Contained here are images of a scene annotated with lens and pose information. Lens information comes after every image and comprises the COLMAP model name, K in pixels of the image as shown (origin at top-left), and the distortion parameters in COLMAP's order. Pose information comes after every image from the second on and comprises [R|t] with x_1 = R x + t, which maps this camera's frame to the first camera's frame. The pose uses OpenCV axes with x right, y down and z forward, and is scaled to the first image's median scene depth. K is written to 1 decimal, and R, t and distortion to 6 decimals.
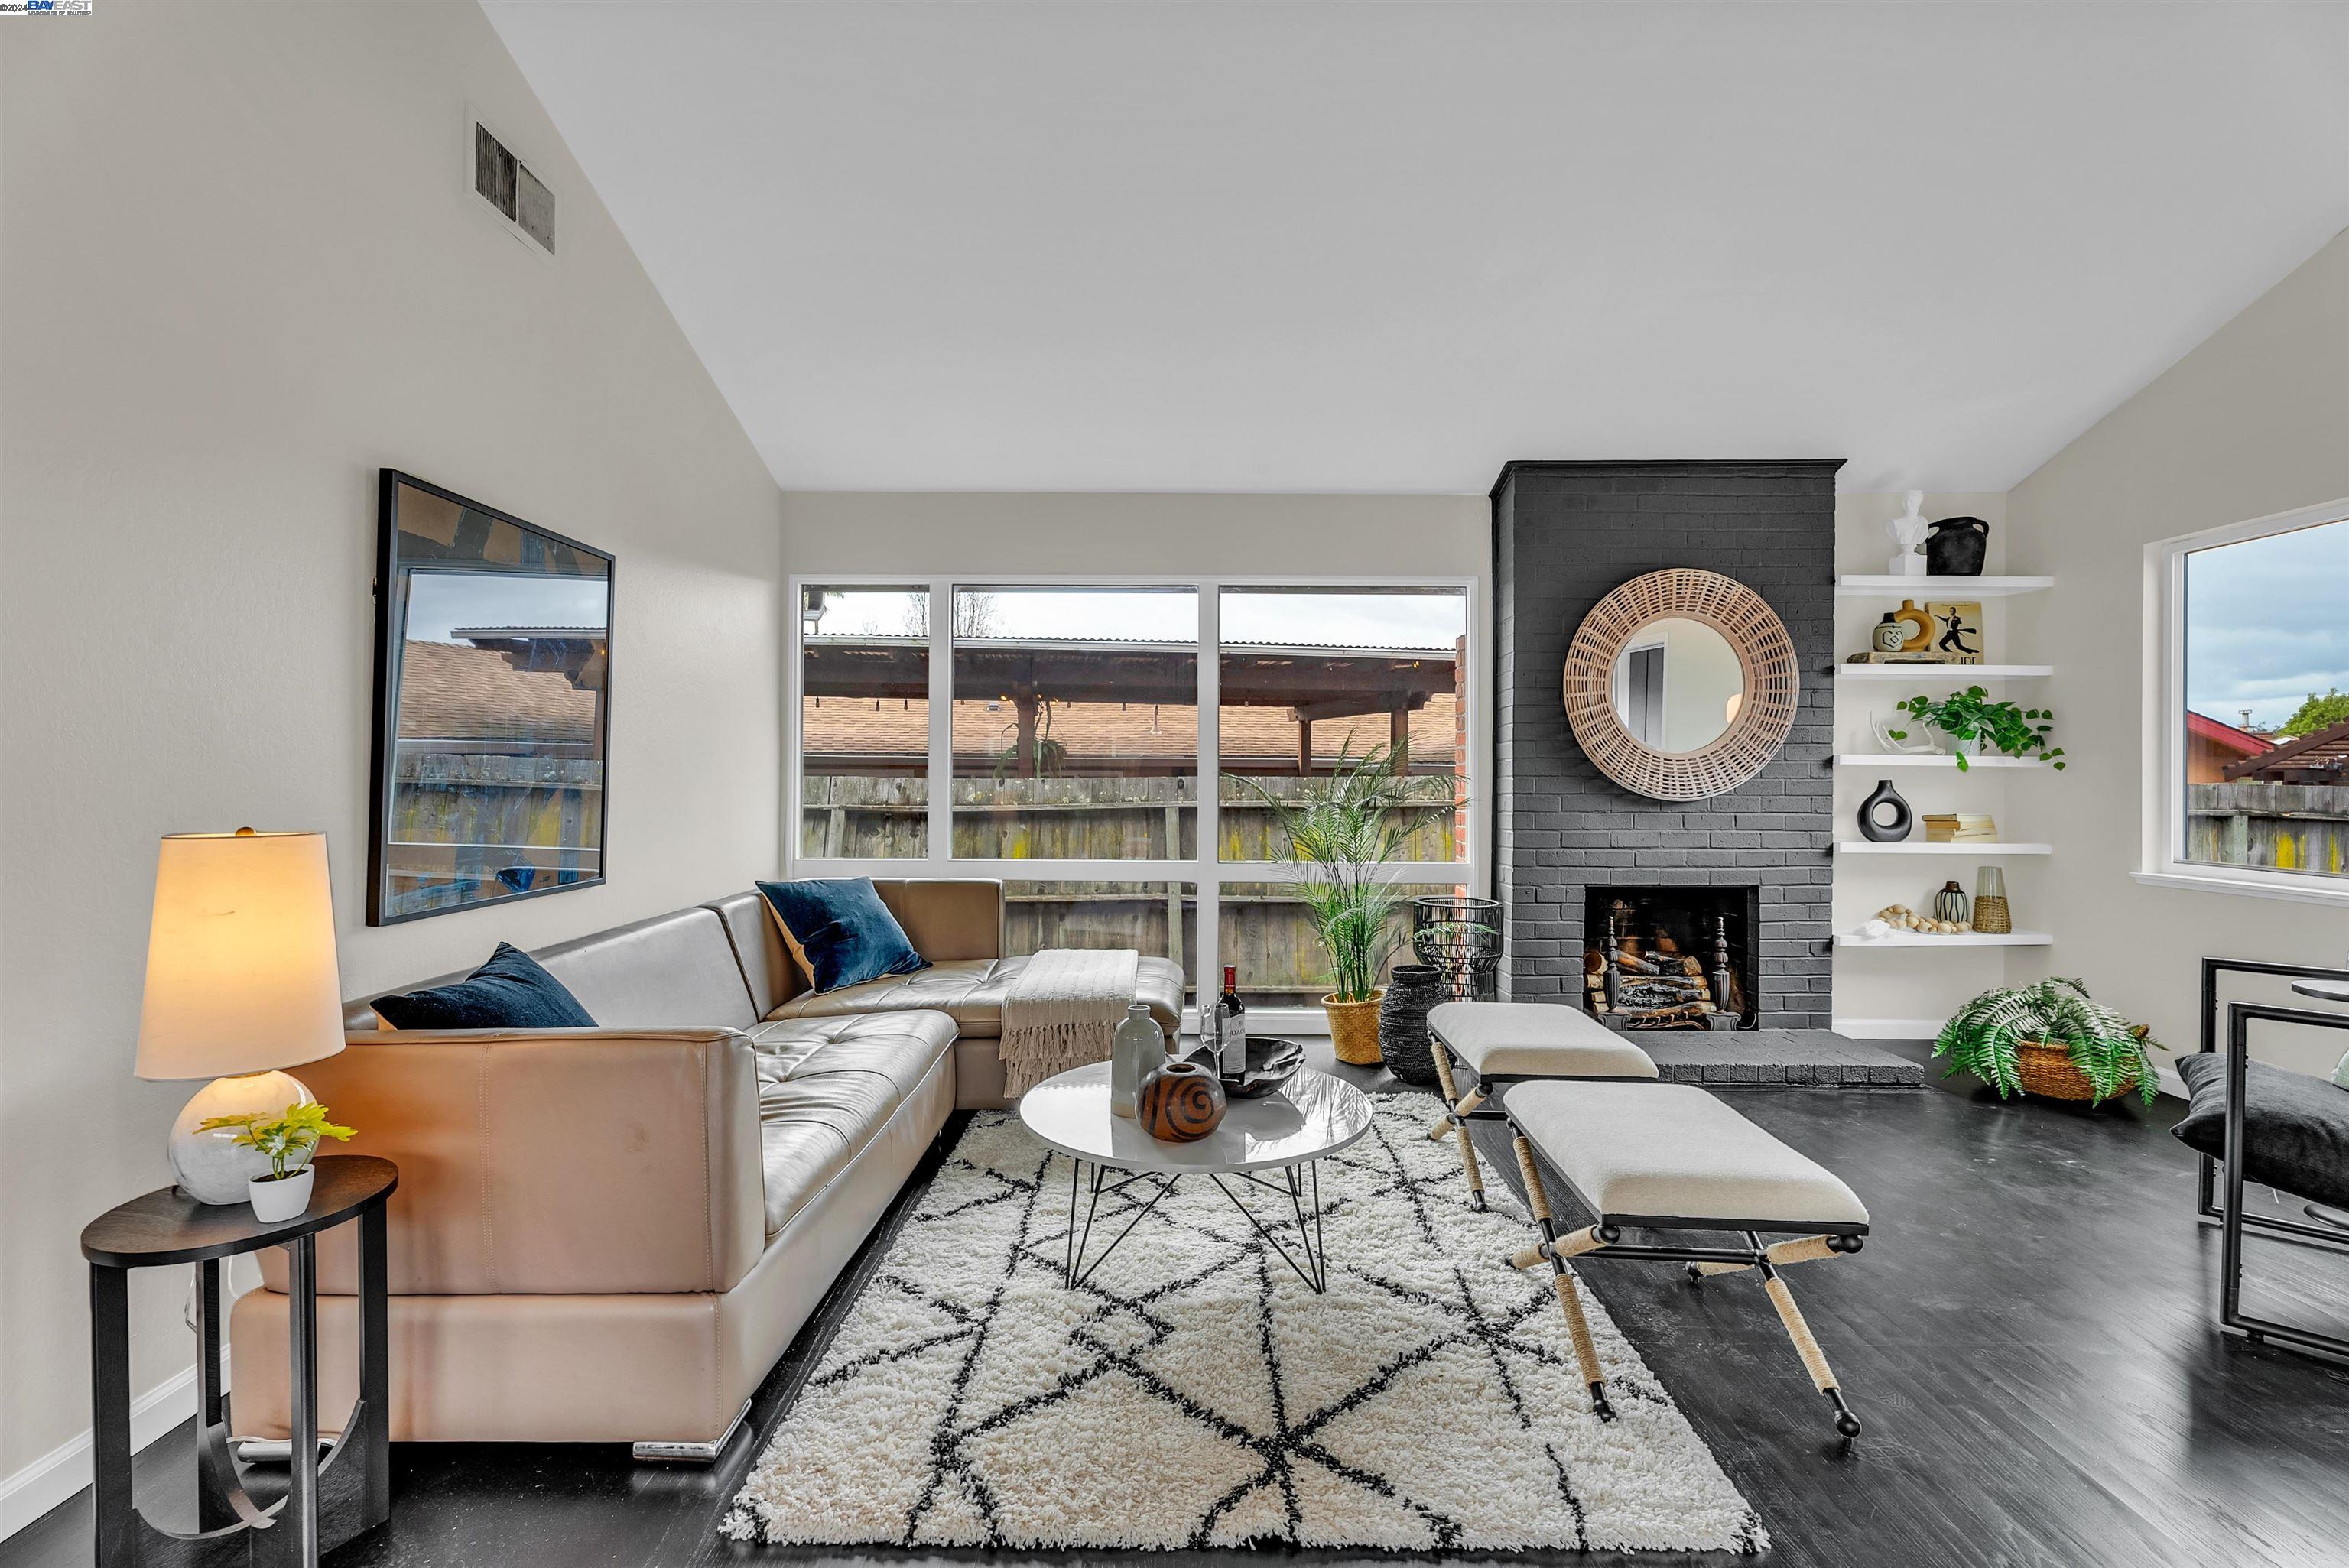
lens RADIAL K [[1035.7, 0, 1166.3], [0, 1035.7, 775.2], [0, 0, 1]] dist [0.001275, 0.000527]
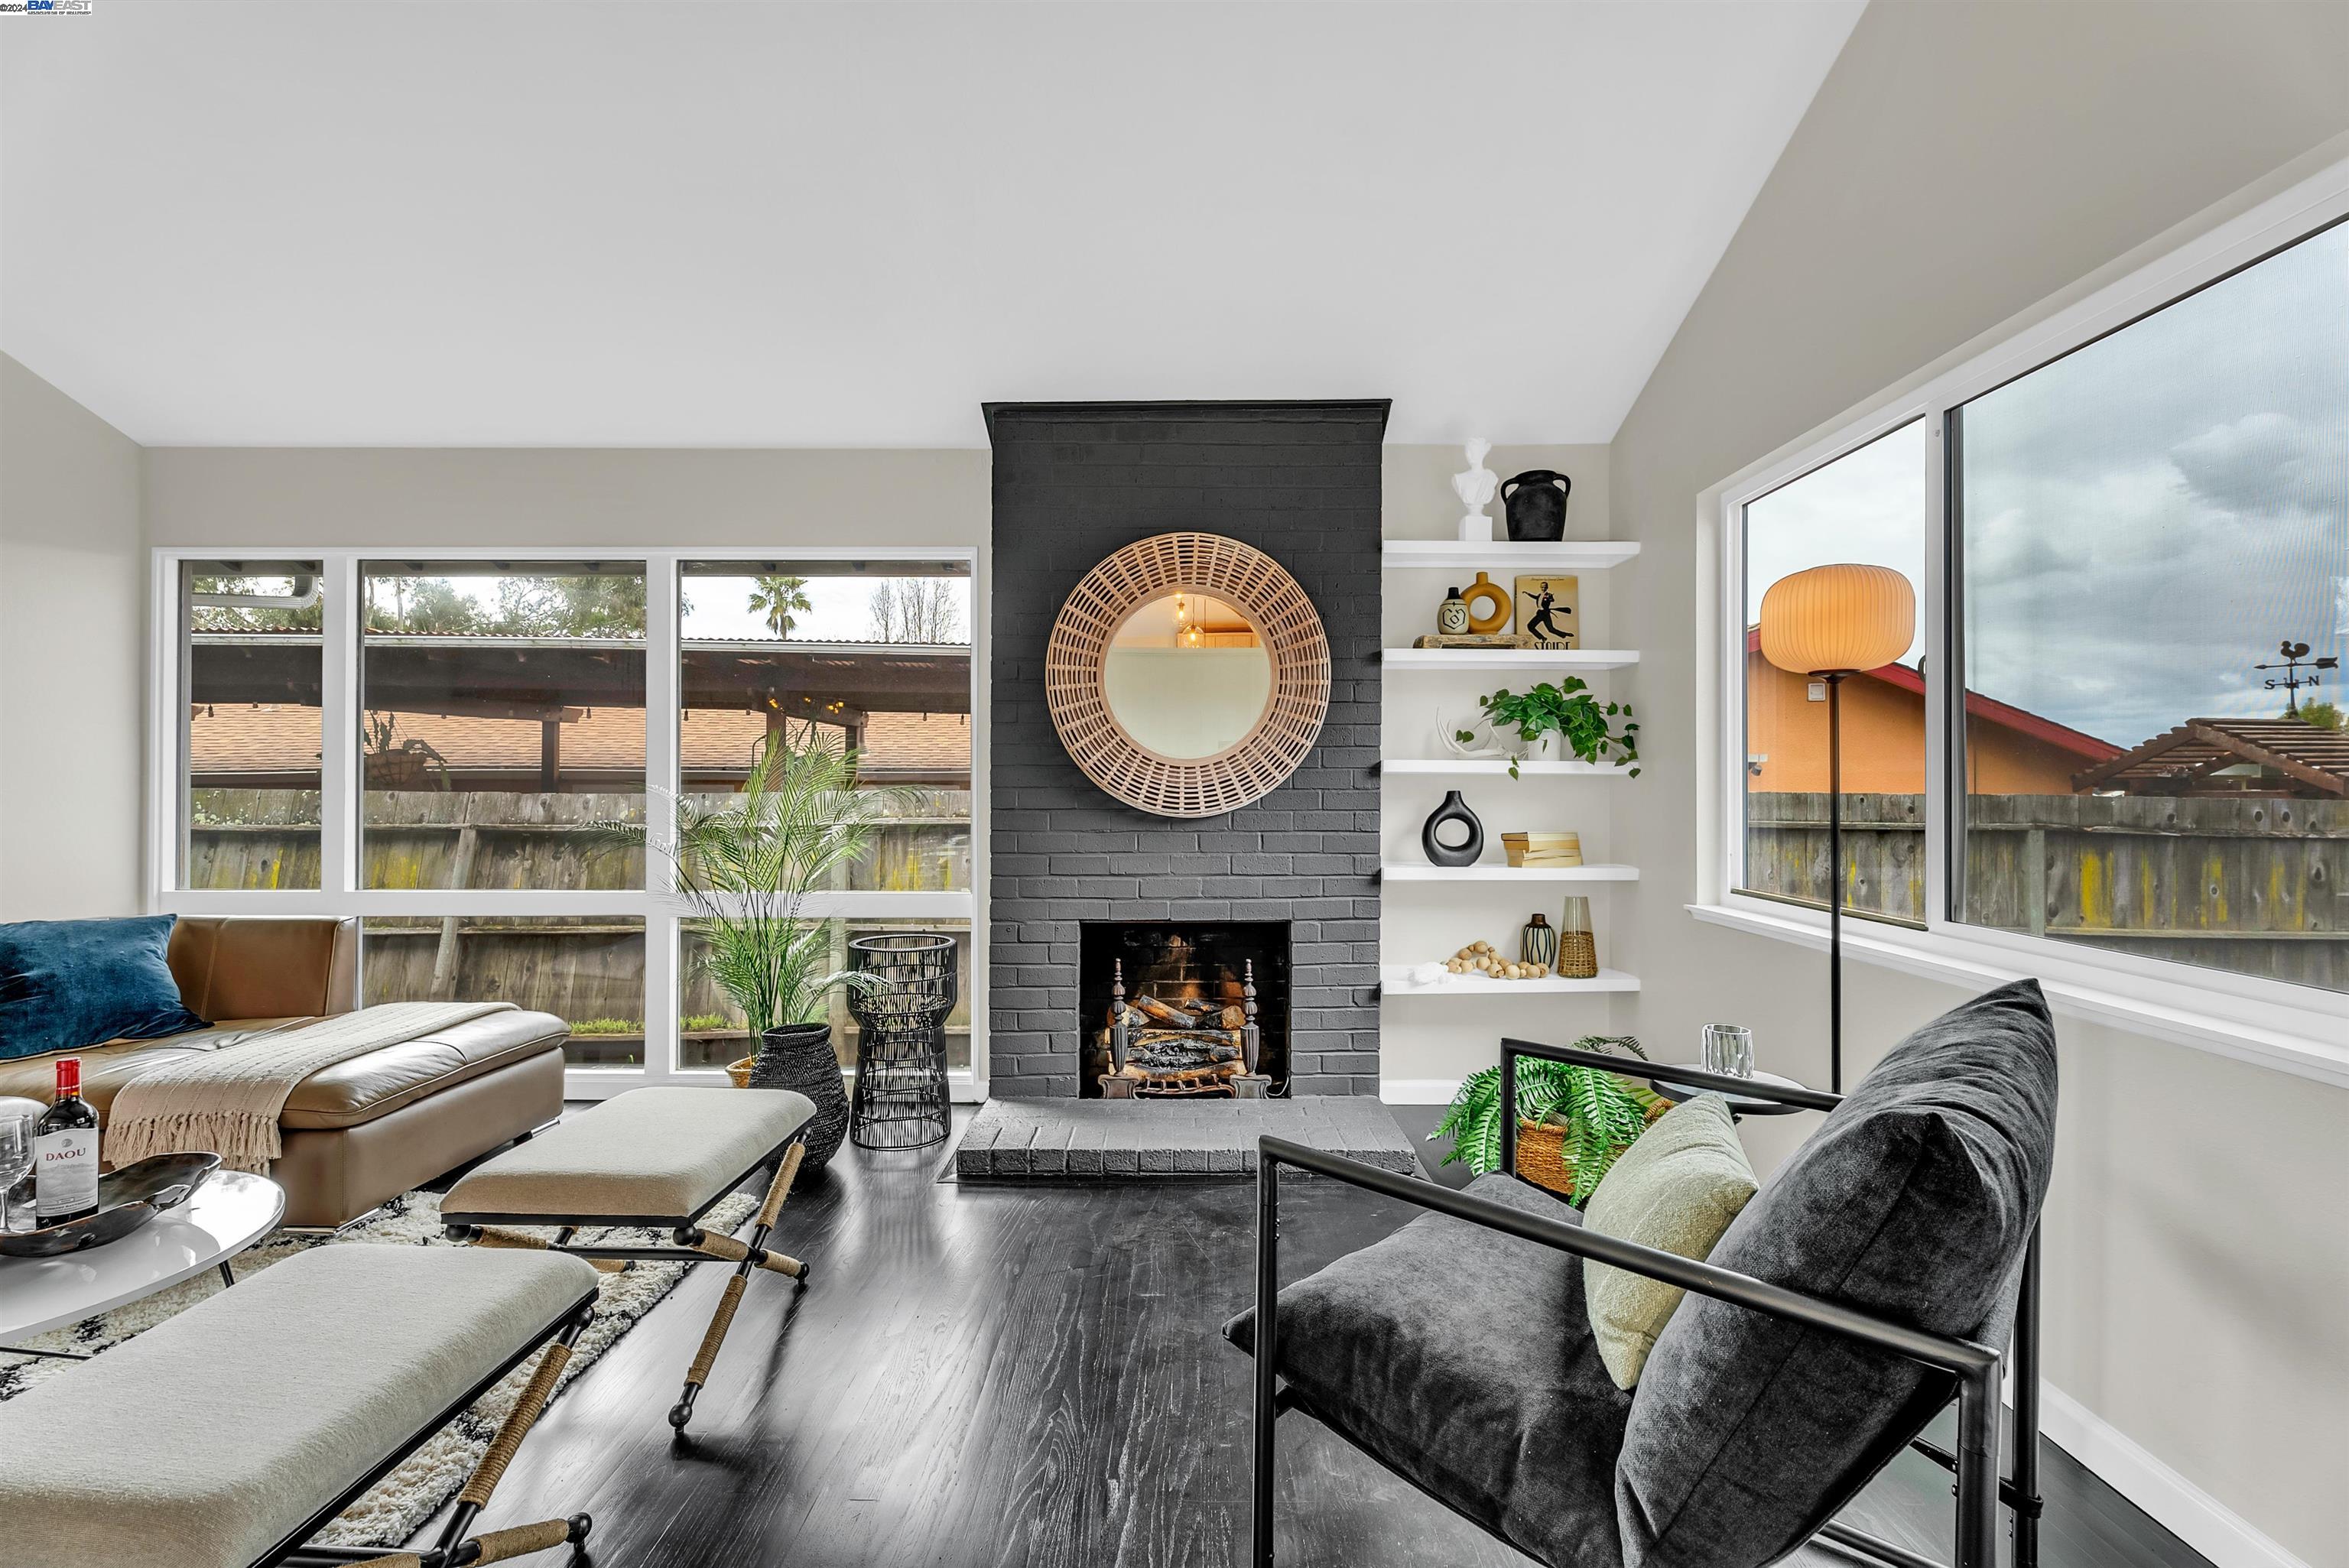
lens RADIAL K [[1041.9, 0, 1178.7], [0, 1041.9, 786.7], [0, 0, 1]] dist [-0.001074, 0.000361]
pose [[0.999983, -0.003237, 0.004927, 0.476558], [0.003255, 0.999988, -0.003634, 0.003588], [-0.004915, 0.003649, 0.999981, 0.176449]]
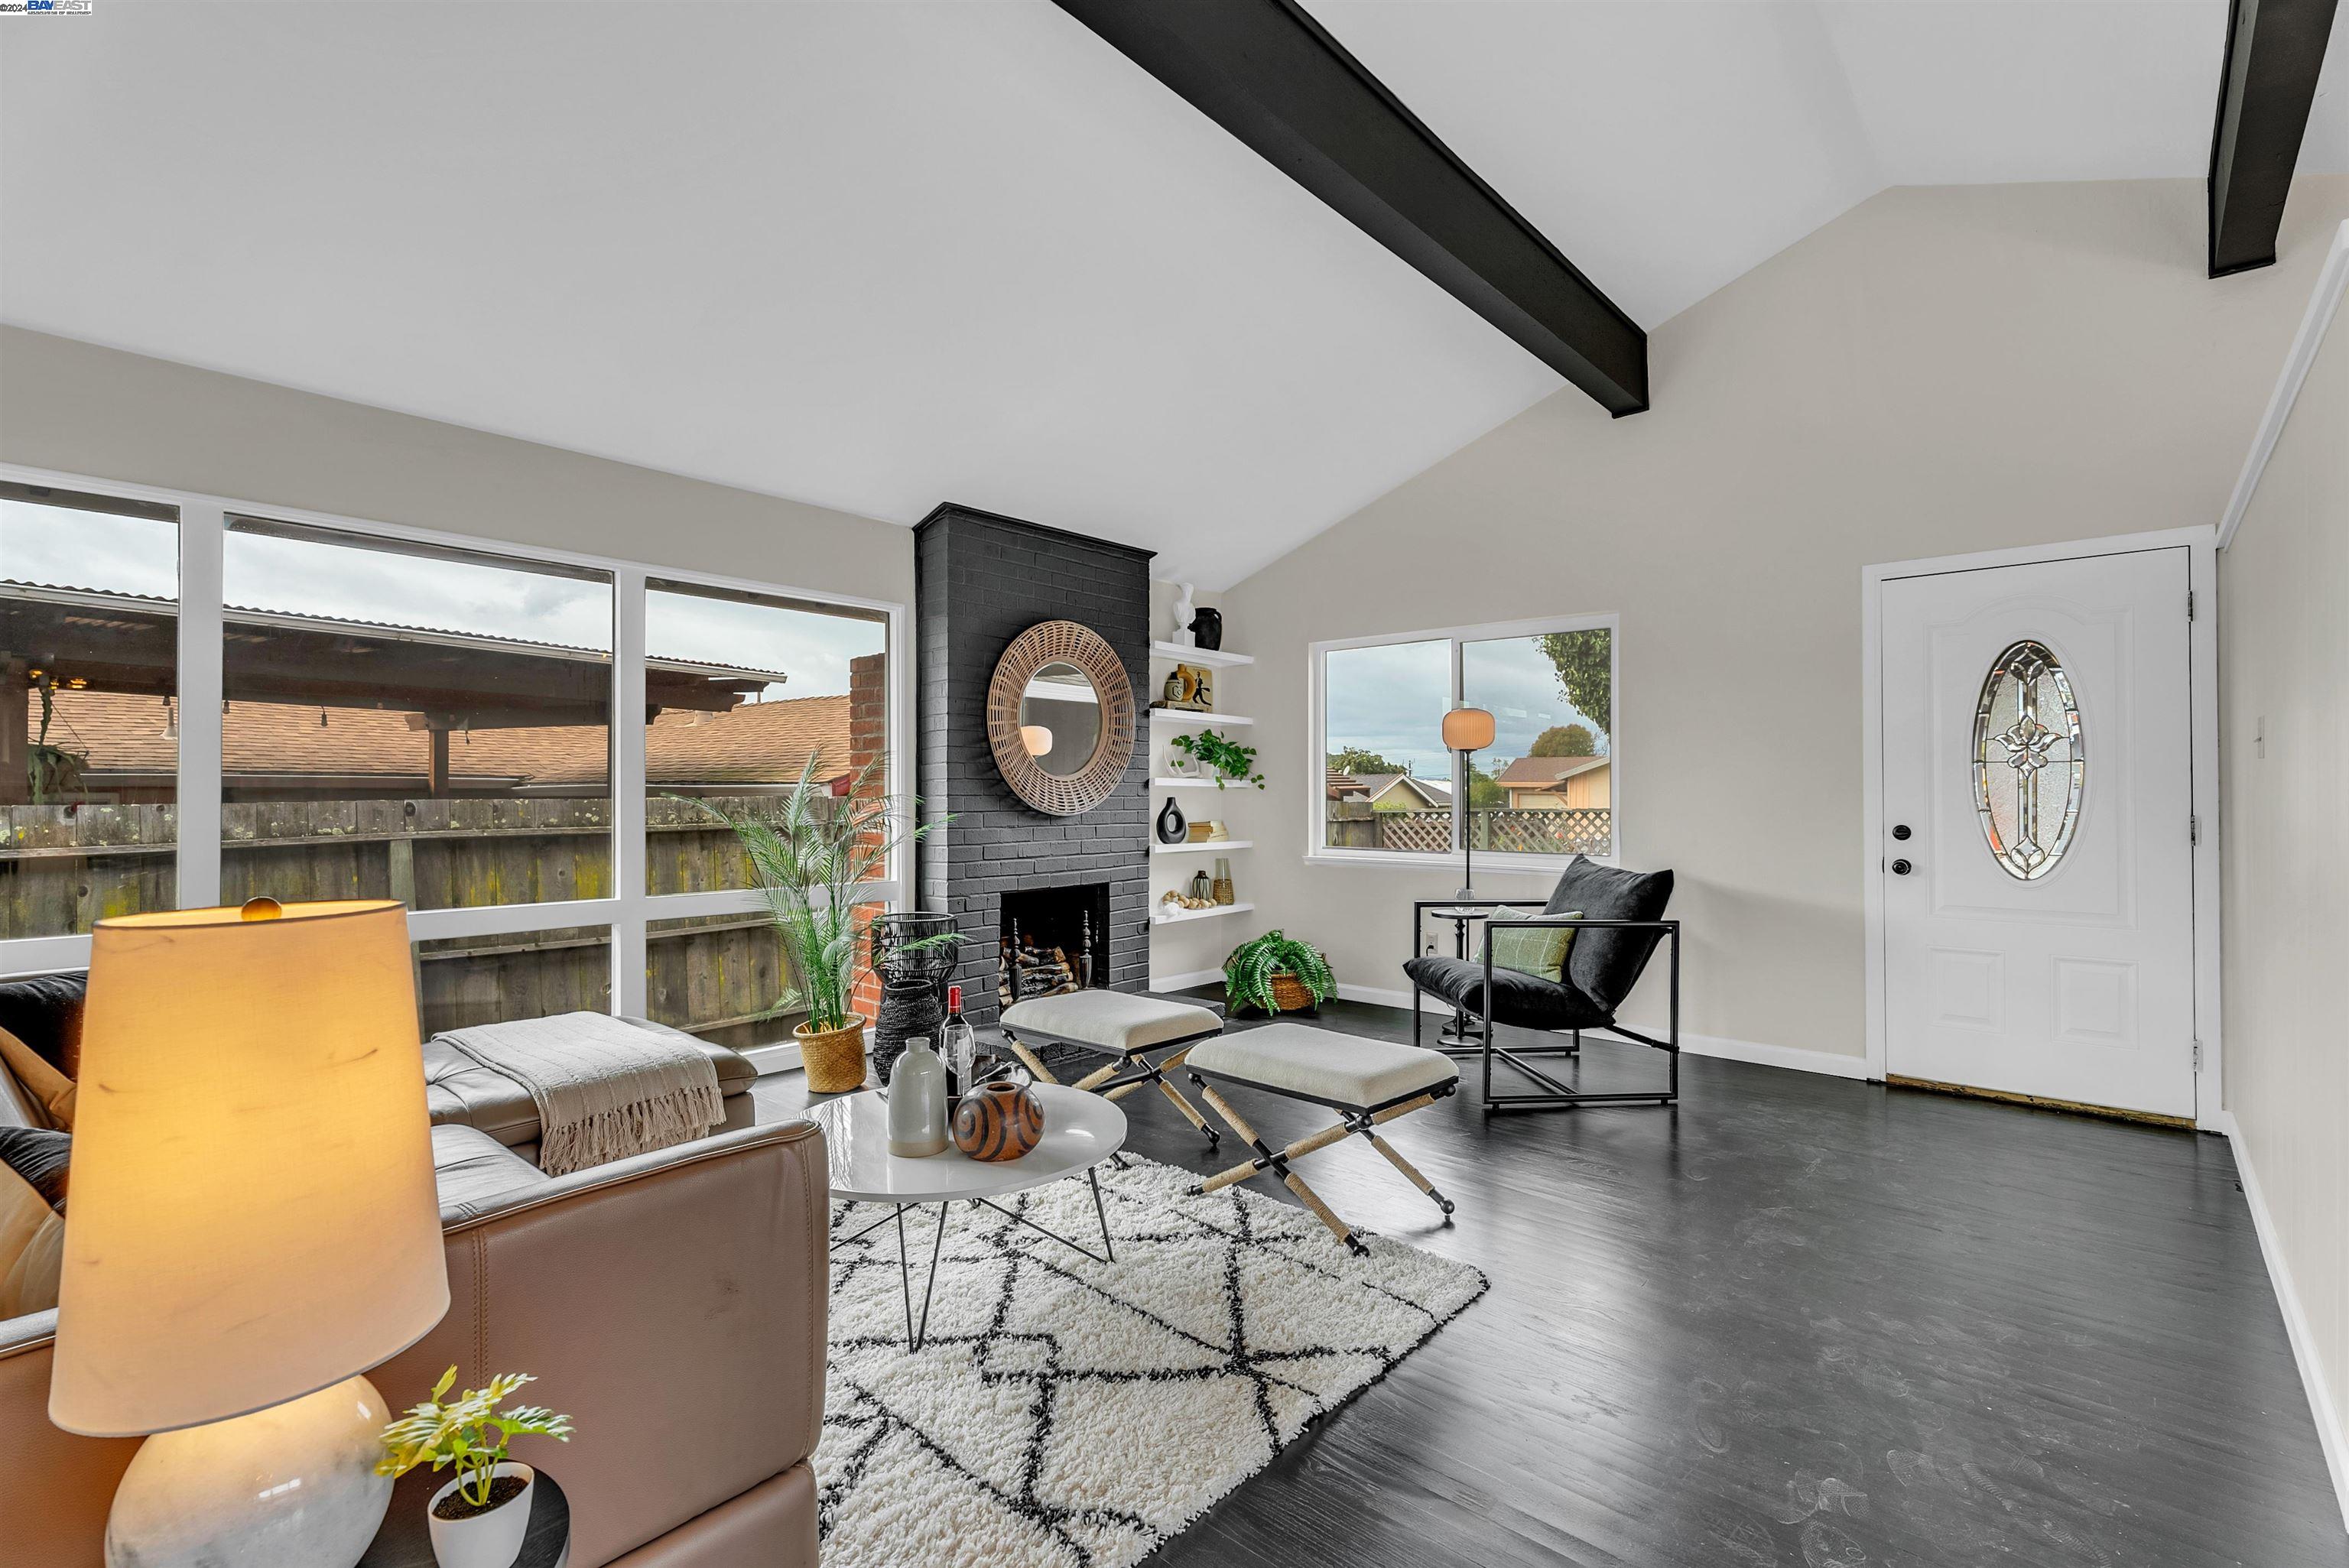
lens RADIAL K [[1059.0, 0, 1165.7], [0, 1059.0, 787.0], [0, 0, 1]] dist [0.000922, 0.000082]
pose [[0.662092, 0.001059, 0.749422, -0.335564], [0.005402, 0.999966, -0.006185, -0.000012], [-0.749403, 0.008144, 0.662064, 0.104469]]
